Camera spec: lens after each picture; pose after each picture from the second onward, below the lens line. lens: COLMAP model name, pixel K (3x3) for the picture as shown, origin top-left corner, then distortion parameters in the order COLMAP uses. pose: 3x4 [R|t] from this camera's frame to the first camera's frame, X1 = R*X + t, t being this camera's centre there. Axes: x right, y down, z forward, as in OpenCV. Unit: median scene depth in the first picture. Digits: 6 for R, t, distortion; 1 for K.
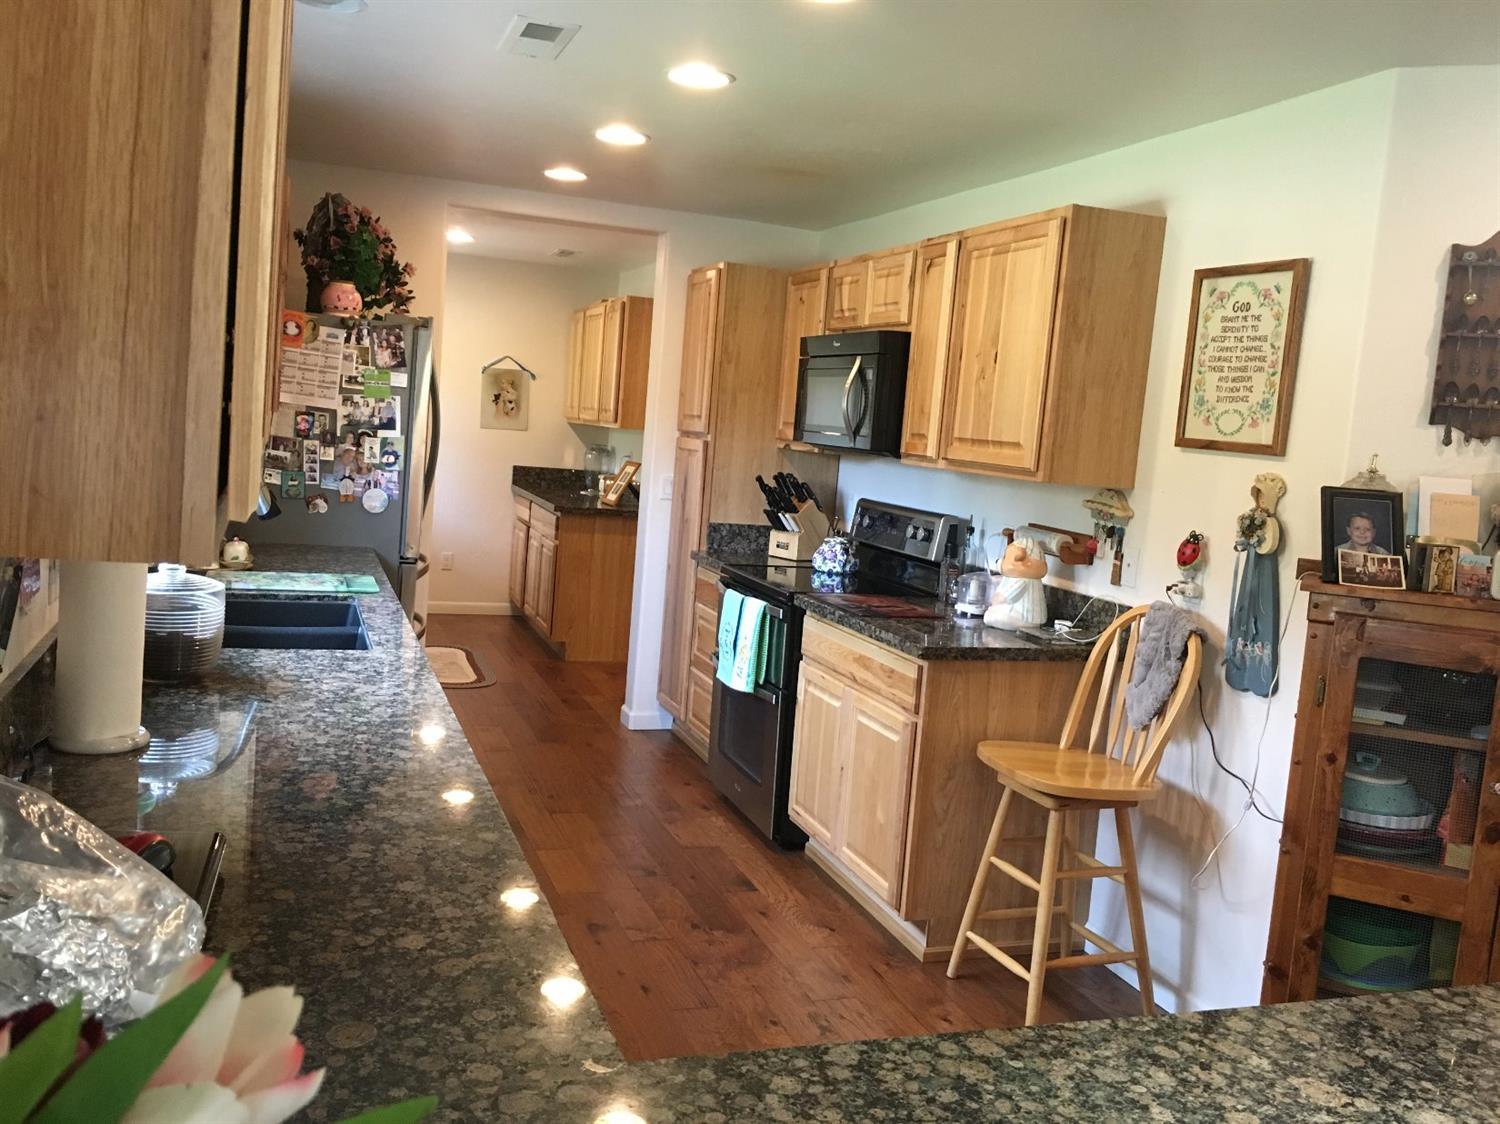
lens RADIAL K [[1259.9, 0, 748.0], [0, 1259.9, 557.6], [0, 0, 1]] dist [0.014267, -0.011427]
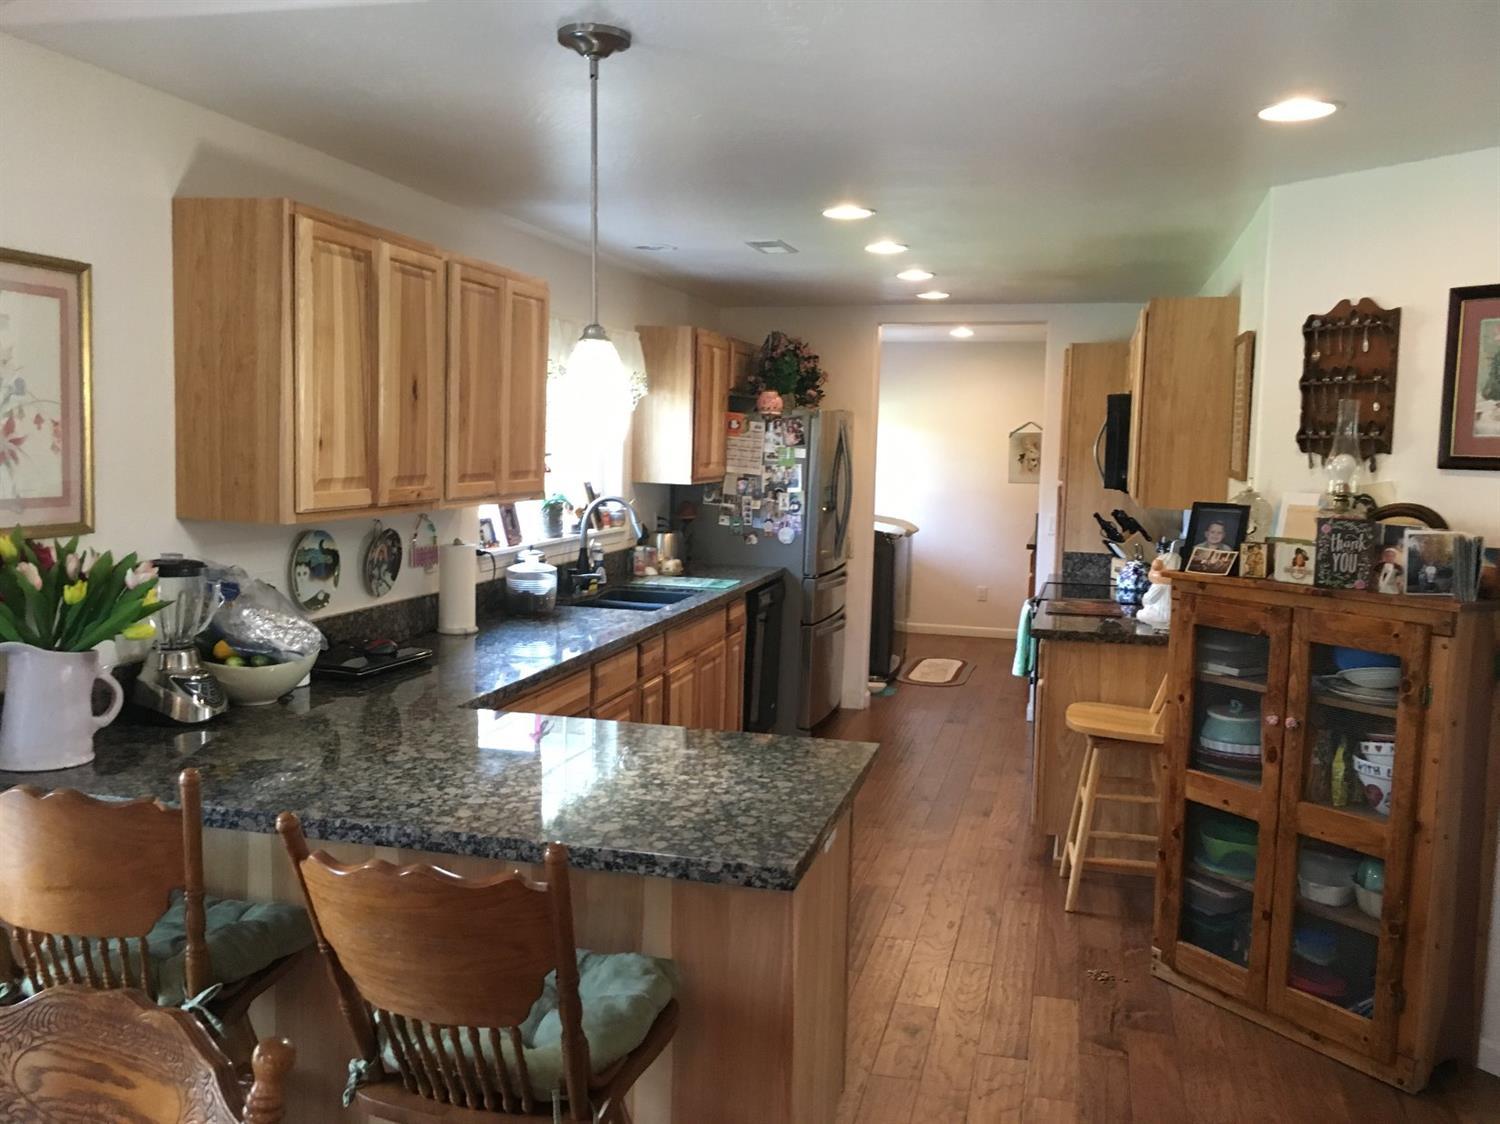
lens RADIAL K [[1259.9, 0, 751.1], [0, 1259.9, 559.2], [0, 0, 1]] dist [0.014267, -0.011427]
pose [[0.827054, -0.006140, -0.562089, 0.506552], [-0.019265, 0.999043, -0.039259, 0.042081], [0.561792, 0.043299, 0.826144, -0.245692]]
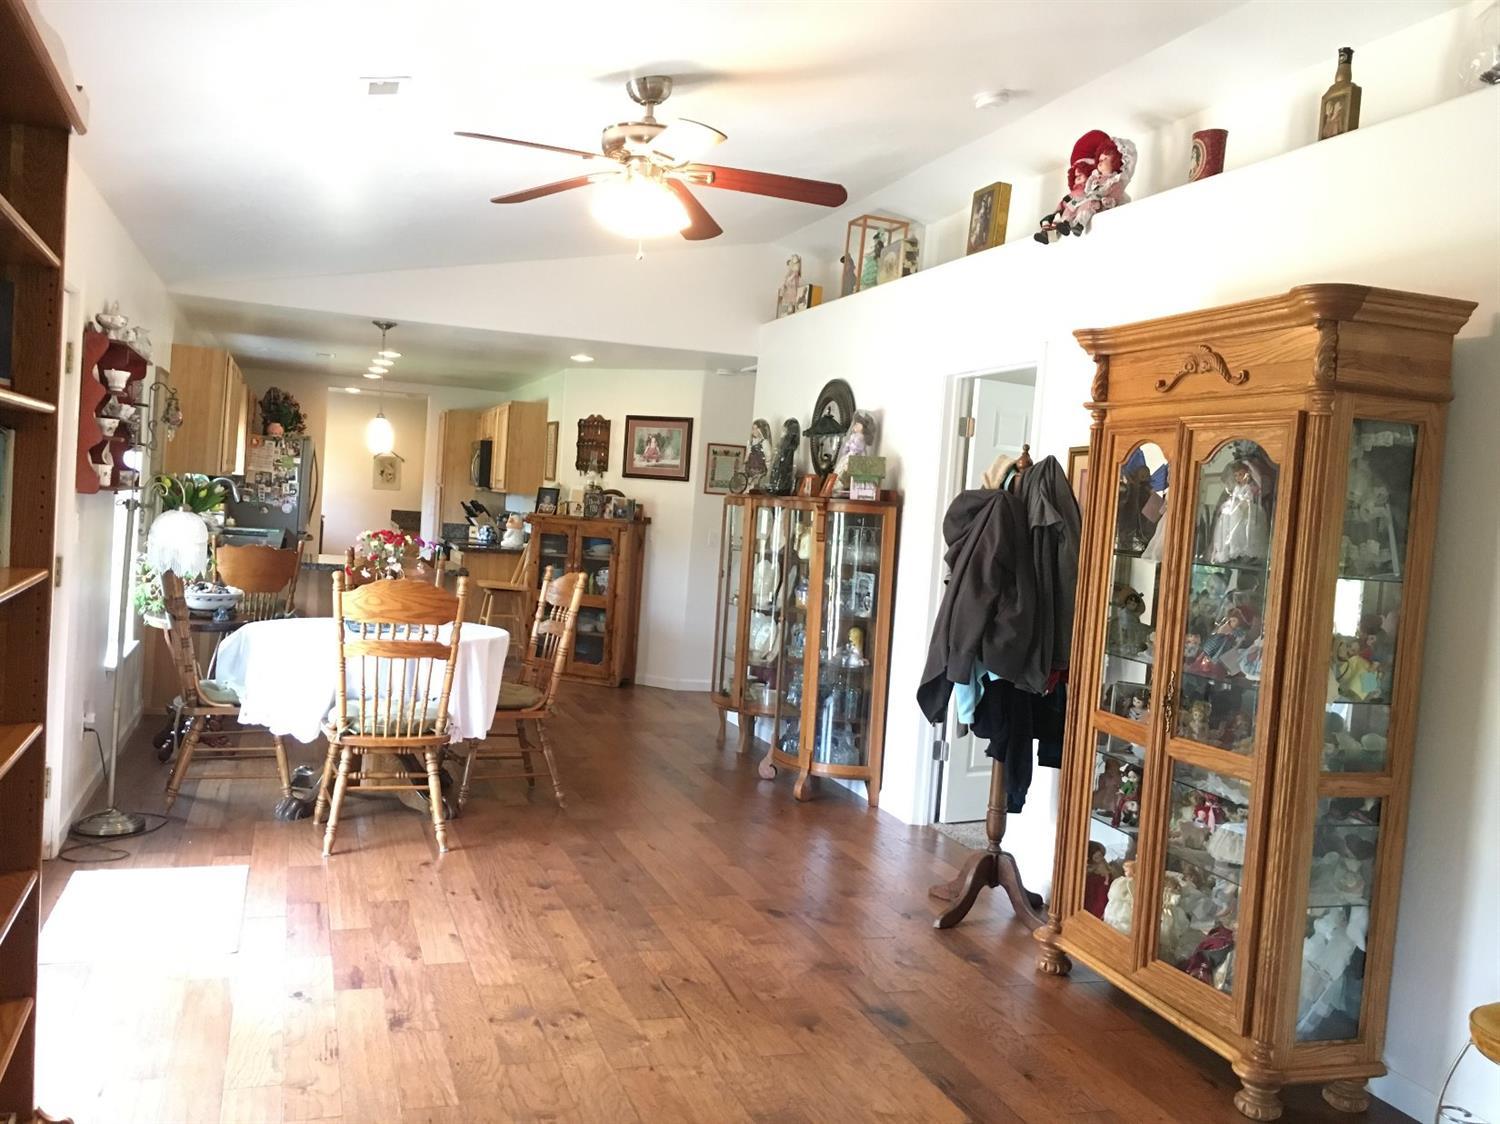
lens RADIAL K [[1259.9, 0, 758.8], [0, 1259.9, 553.6], [0, 0, 1]] dist [0.014267, -0.011427]
pose [[0.999949, -0.009458, 0.003527, 0.646385], [0.009679, 0.997553, -0.069239, 0.231960], [-0.002864, 0.069269, 0.997594, -1.534612]]
